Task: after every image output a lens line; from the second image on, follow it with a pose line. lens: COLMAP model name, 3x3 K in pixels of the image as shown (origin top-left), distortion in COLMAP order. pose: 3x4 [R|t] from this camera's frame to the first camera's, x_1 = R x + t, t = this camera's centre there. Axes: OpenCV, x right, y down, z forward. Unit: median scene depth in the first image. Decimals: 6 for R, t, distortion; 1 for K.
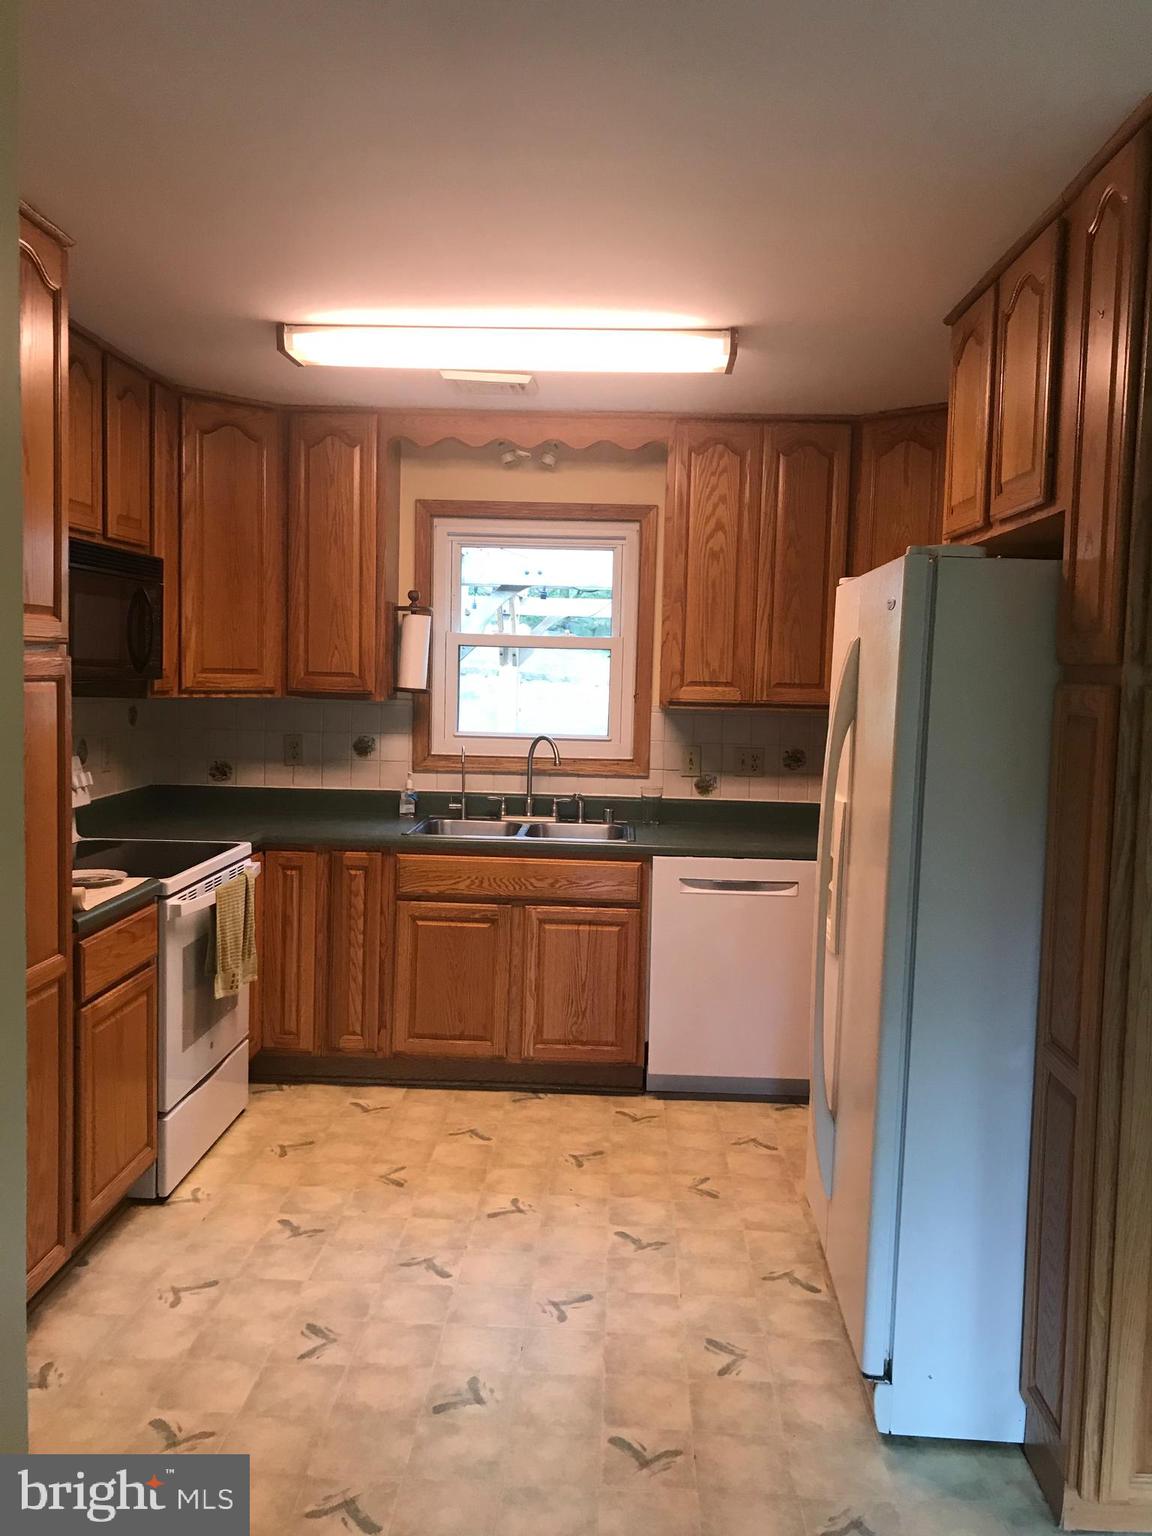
lens RADIAL K [[1261.3, 0, 572.8], [0, 1261.3, 751.7], [0, 0, 1]] dist [0.038735, -0.043026]
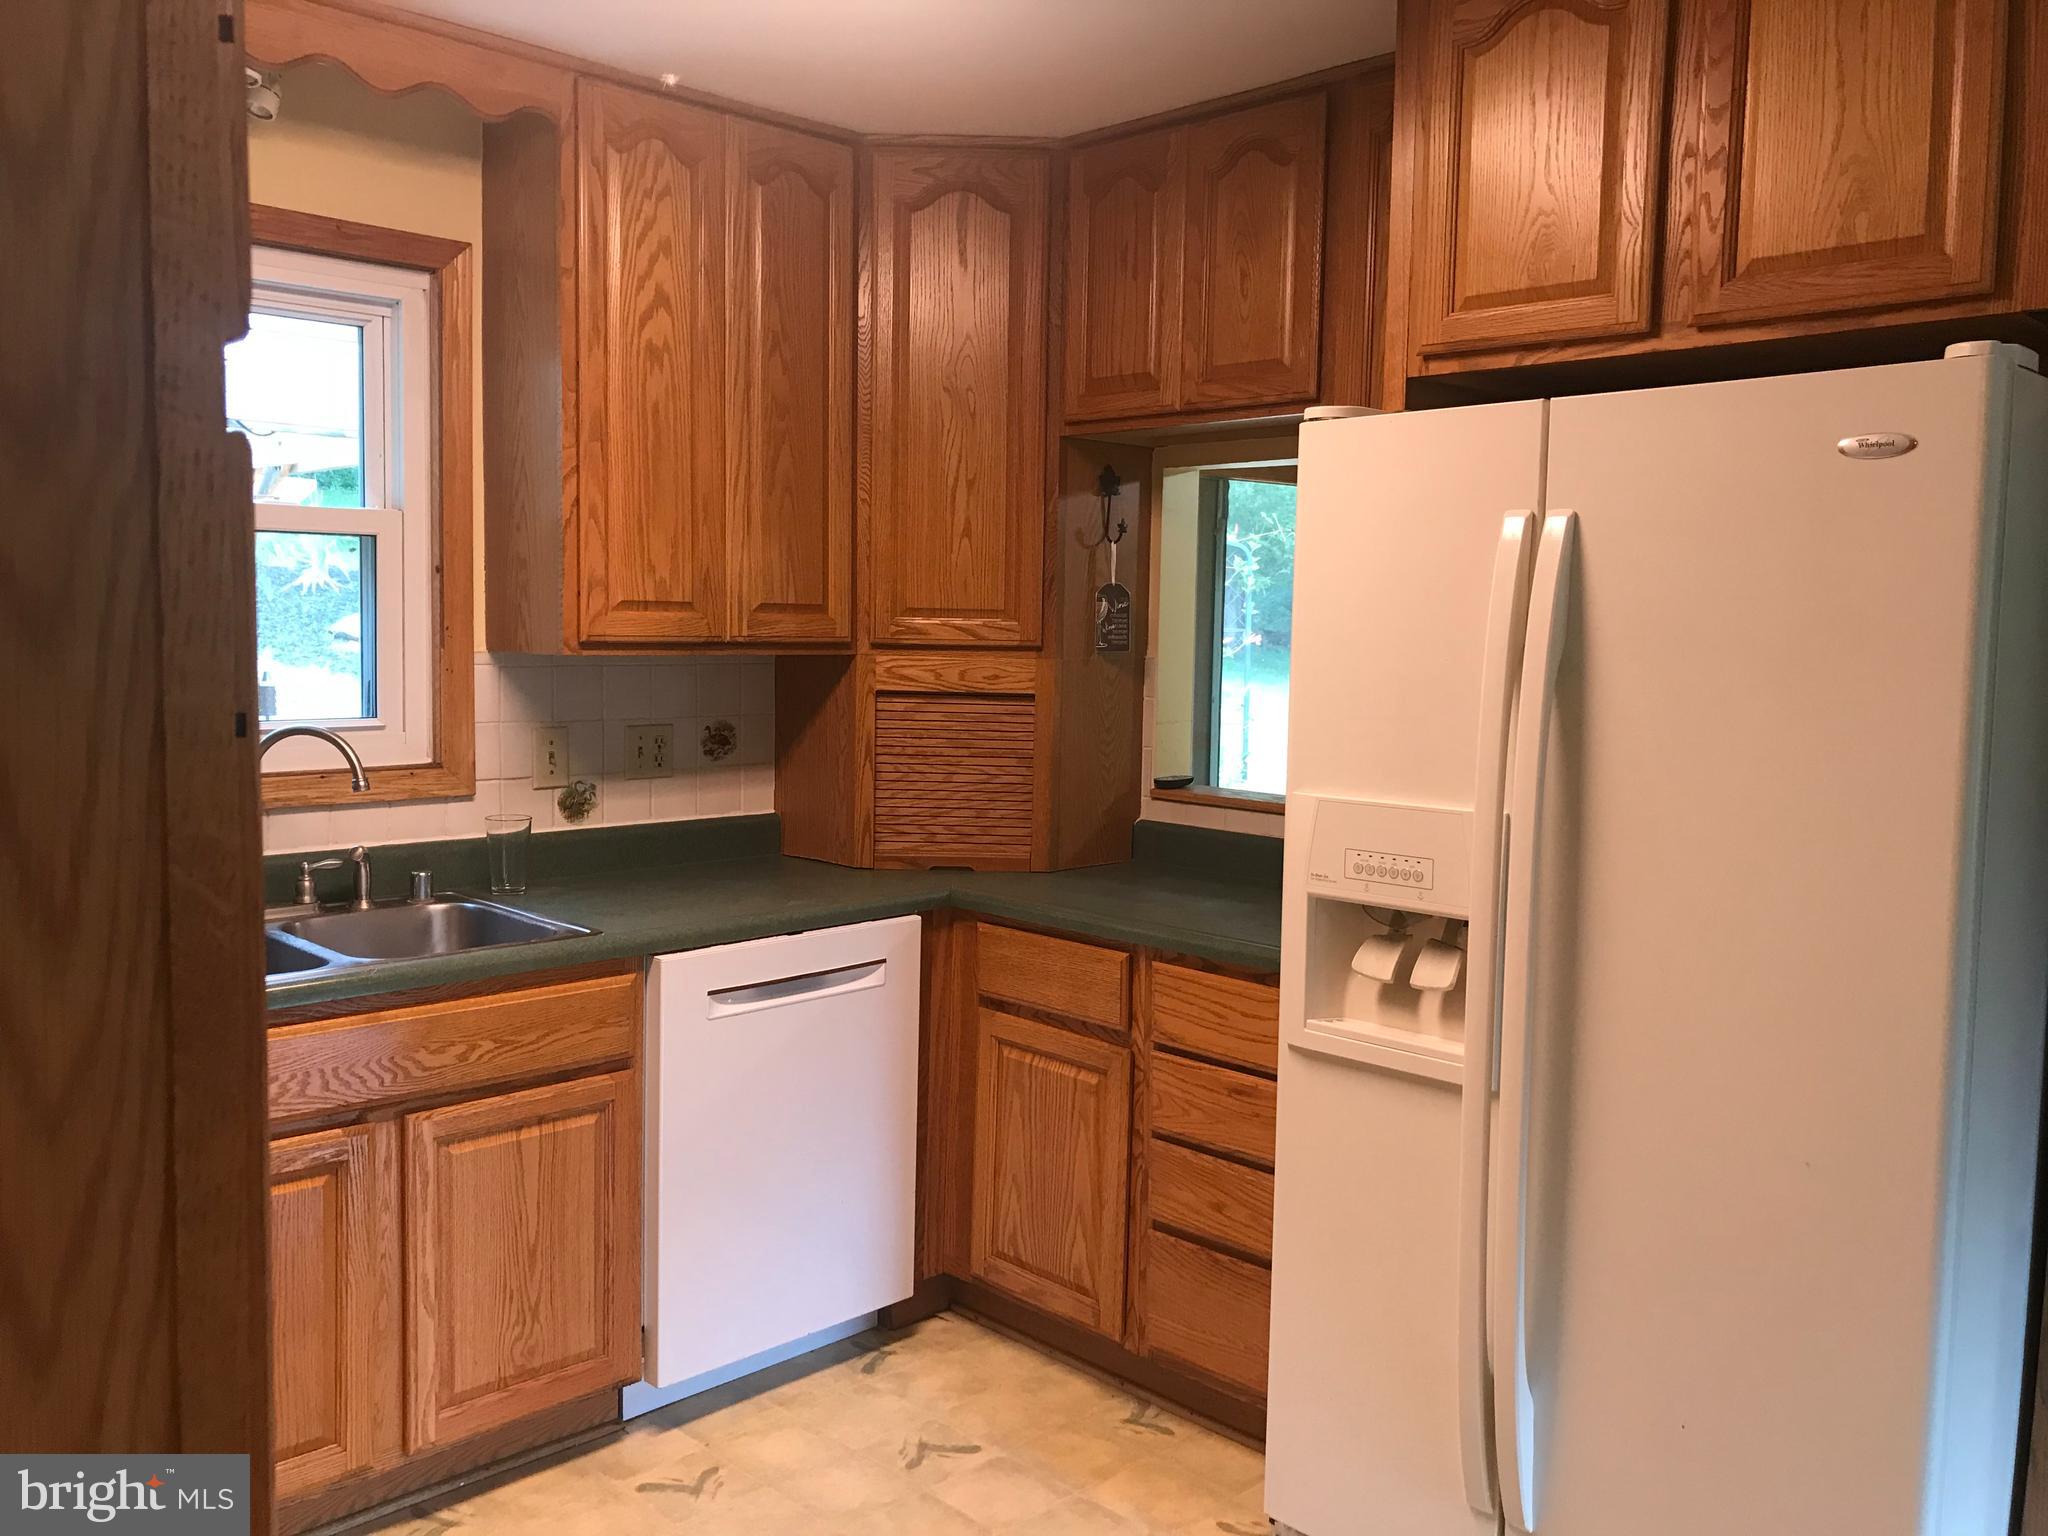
lens RADIAL K [[1681.7, 0, 1030.4], [0, 1681.7, 754.9], [0, 0, 1]] dist [0.038735, -0.043026]
pose [[0.686020, -0.075360, 0.723669, -0.307659], [0.048849, 0.997148, 0.057531, -0.027023], [-0.725941, -0.004117, 0.687745, 0.437780]]
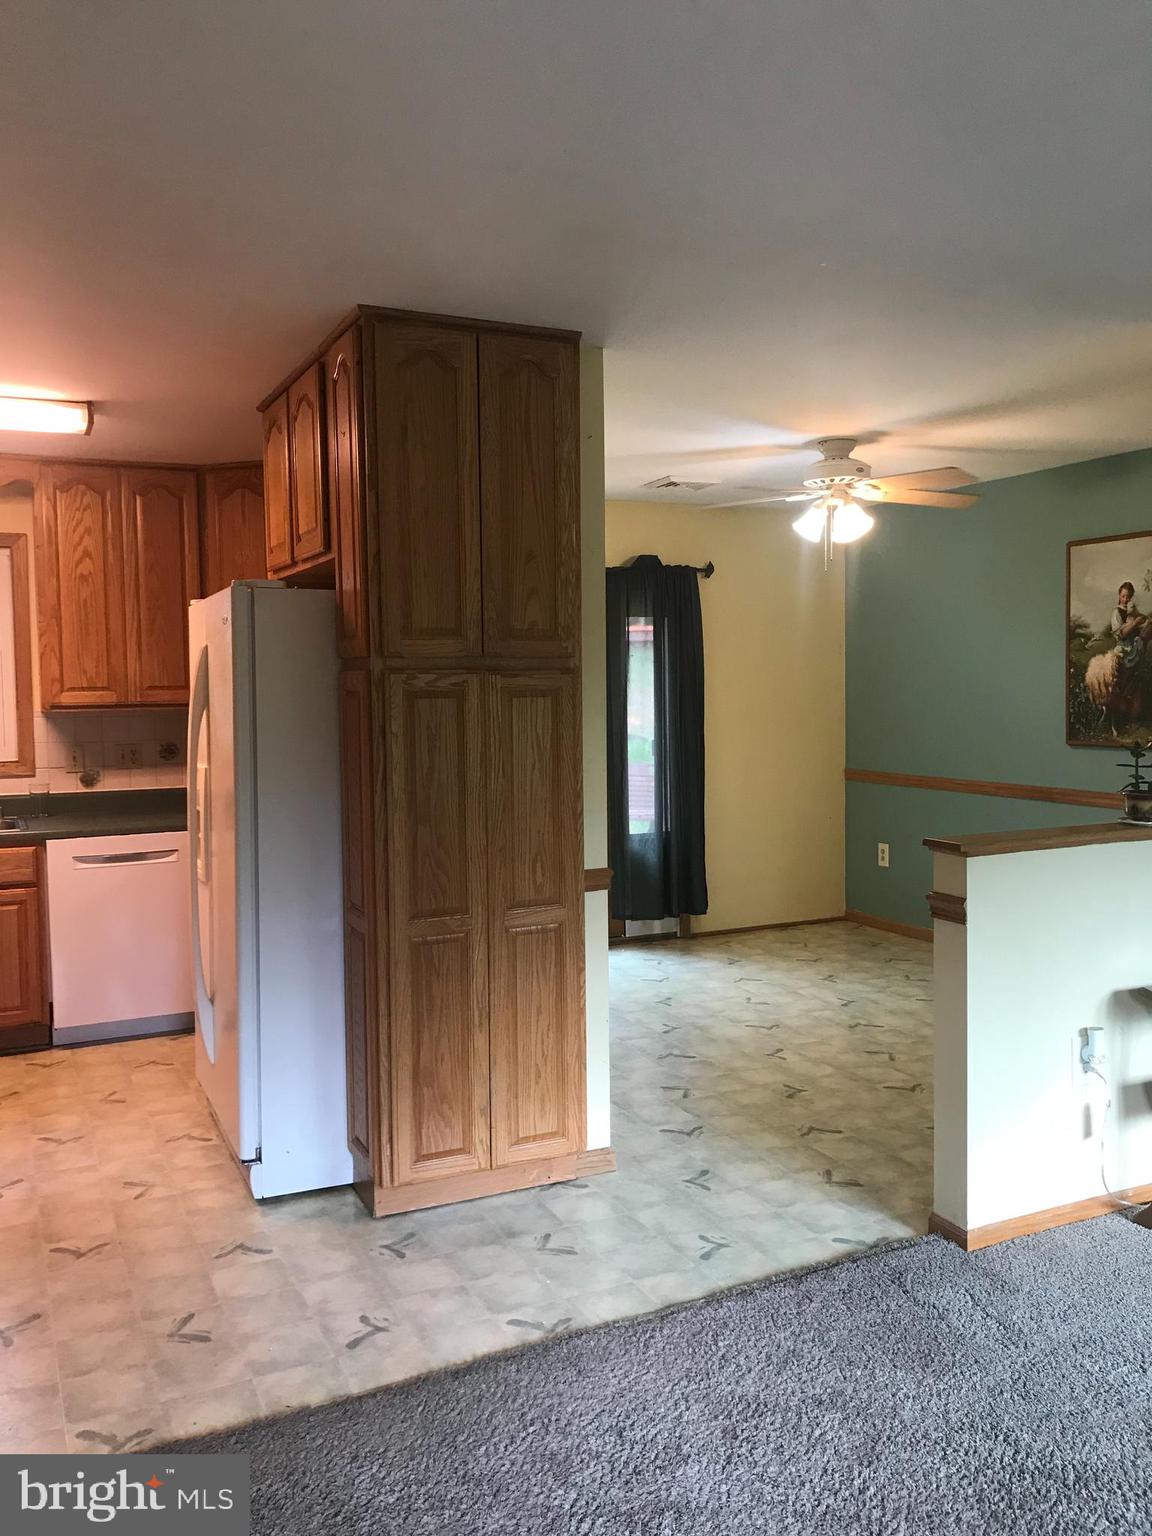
lens RADIAL K [[1261.3, 0, 580.5], [0, 1261.3, 753.2], [0, 0, 1]] dist [0.038735, -0.043026]
pose [[0.883745, -0.063757, 0.463605, -0.037215], [0.068087, 0.997652, 0.007412, 0.028554], [-0.462989, 0.025015, 0.886011, -0.254740]]
